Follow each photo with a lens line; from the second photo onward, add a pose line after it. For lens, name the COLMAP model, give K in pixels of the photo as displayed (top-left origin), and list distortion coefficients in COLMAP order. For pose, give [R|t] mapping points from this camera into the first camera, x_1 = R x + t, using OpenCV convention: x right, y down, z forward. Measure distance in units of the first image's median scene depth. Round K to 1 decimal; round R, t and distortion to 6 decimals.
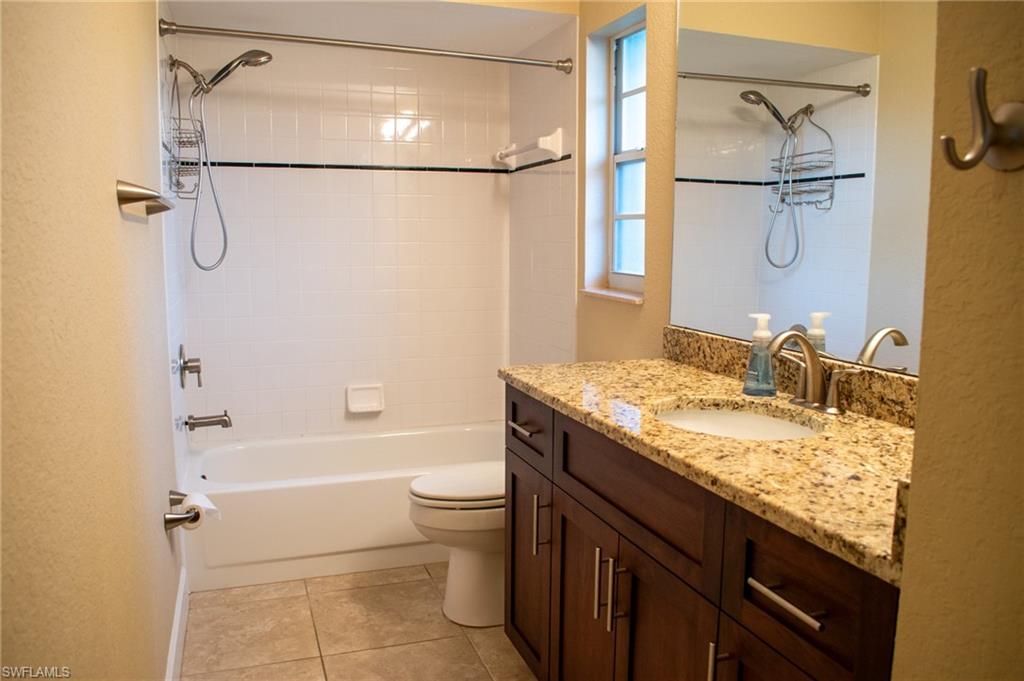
lens RADIAL K [[792.7, 0, 512.0], [0, 792.7, 340.5], [0, 0, 1]] dist [-0.093668, 0.005928]
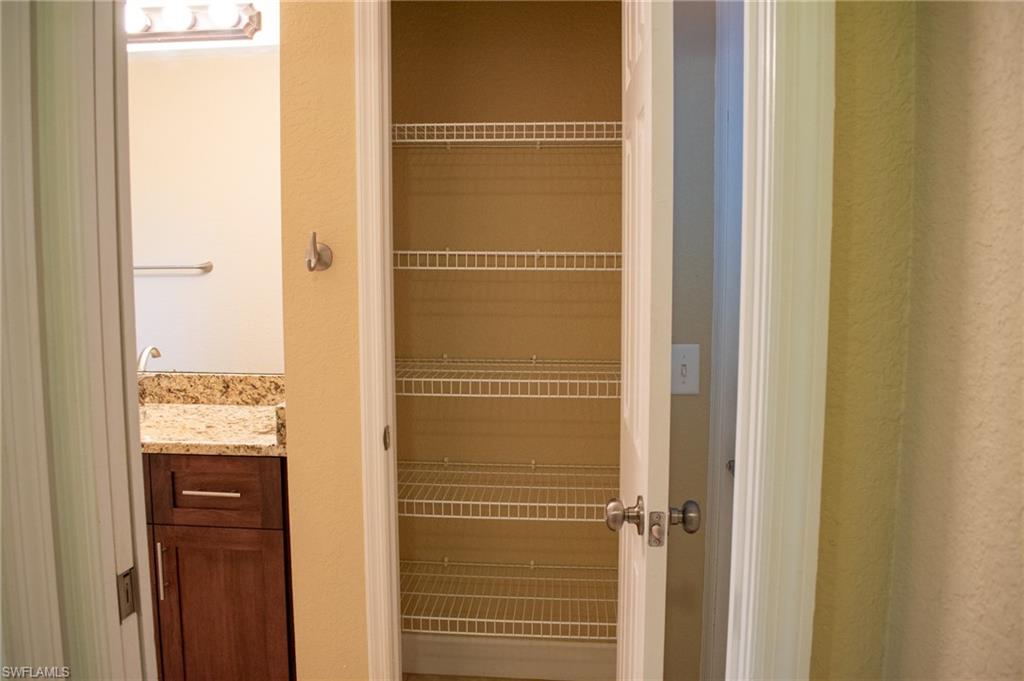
lens RADIAL K [[792.7, 0, 512.0], [0, 792.7, 340.5], [0, 0, 1]] dist [-0.093668, 0.005928]
pose [[0.395341, -0.087533, 0.914354, -0.931387], [0.116969, 0.992142, 0.044406, -0.019094], [-0.911056, 0.089396, 0.402473, -0.384452]]
